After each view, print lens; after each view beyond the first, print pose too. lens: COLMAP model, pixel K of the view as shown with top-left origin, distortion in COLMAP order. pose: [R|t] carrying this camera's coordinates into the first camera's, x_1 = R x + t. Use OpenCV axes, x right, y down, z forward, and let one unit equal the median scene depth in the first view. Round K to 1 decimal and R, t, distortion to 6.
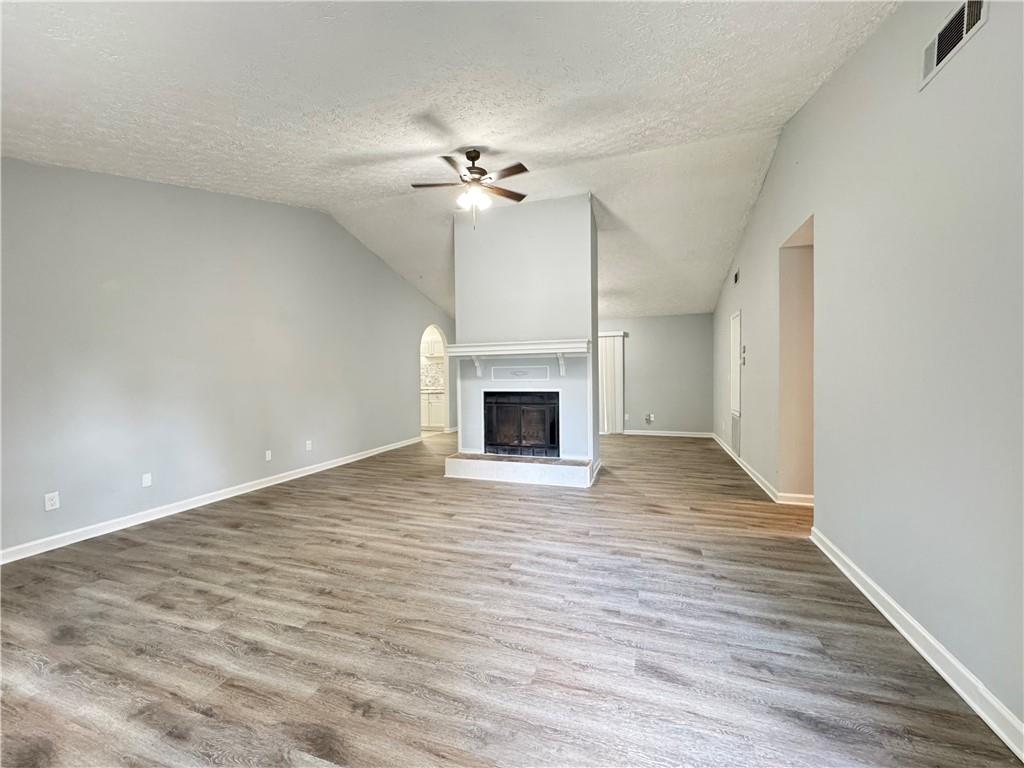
lens RADIAL K [[407.8, 0, 512.0], [0, 407.8, 384.0], [0, 0, 1]] dist [-0.000695, 0.000082]
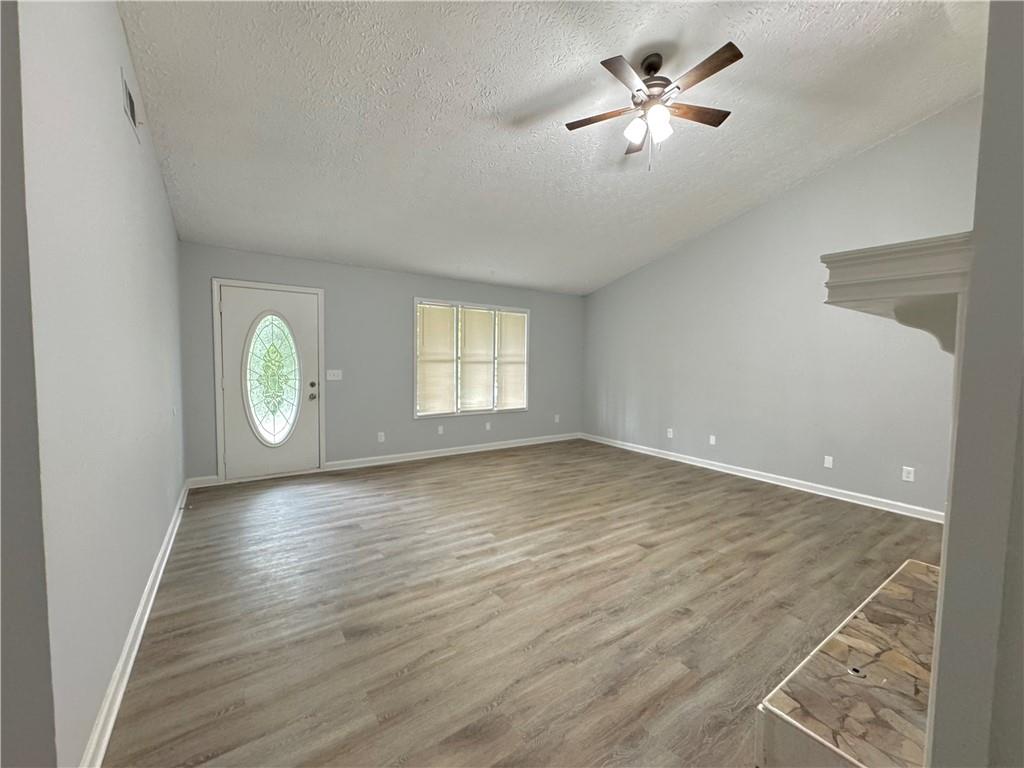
lens RADIAL K [[407.8, 0, 512.0], [0, 407.8, 384.0], [0, 0, 1]] dist [-0.000695, 0.000082]
pose [[-0.595267, 0.050727, -0.801925, 0.732858], [-0.025036, 0.996350, 0.081610, -0.065756], [0.803138, 0.068657, -0.591824, 1.423076]]
